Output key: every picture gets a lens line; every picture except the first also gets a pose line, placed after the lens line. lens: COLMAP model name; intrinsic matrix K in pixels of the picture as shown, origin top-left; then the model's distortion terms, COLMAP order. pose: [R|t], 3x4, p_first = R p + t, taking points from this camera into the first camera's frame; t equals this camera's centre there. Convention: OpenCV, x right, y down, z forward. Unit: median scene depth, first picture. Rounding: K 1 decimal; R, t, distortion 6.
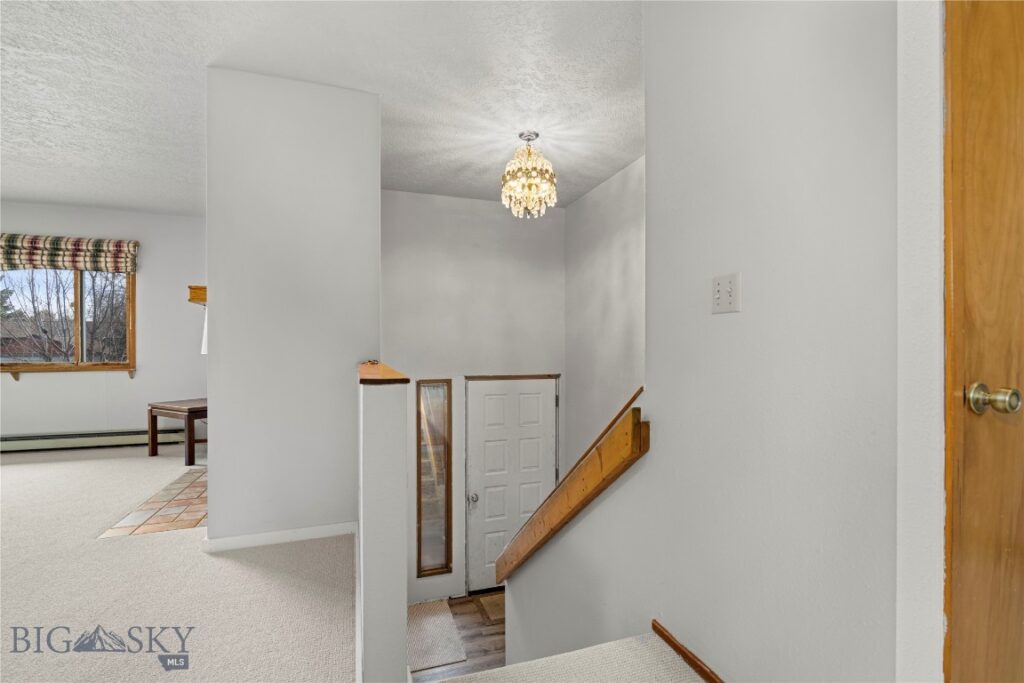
lens RADIAL K [[469.3, 0, 509.0], [0, 469.3, 345.7], [0, 0, 1]] dist [-0.001940, 0.000336]
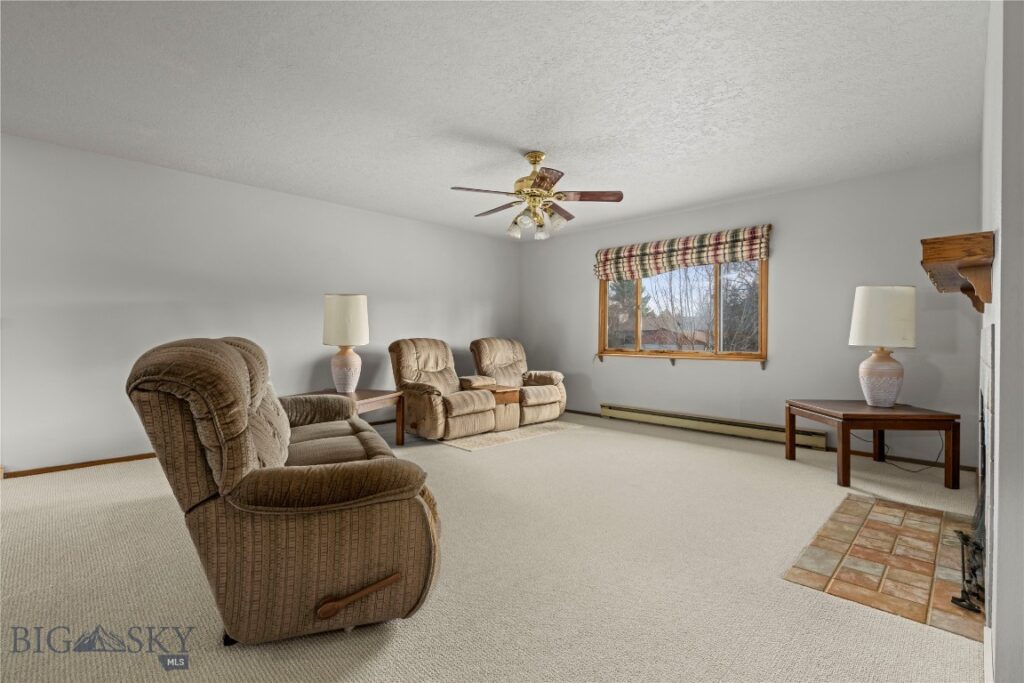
lens RADIAL K [[459.0, 0, 507.2], [0, 459.0, 340.4], [0, 0, 1]] dist [0.000638, -0.000112]
pose [[0.437719, 0.006492, -0.899088, -0.207654], [0.004770, 0.999943, 0.009543, -0.001505], [0.899099, -0.008466, 0.437664, 0.129534]]
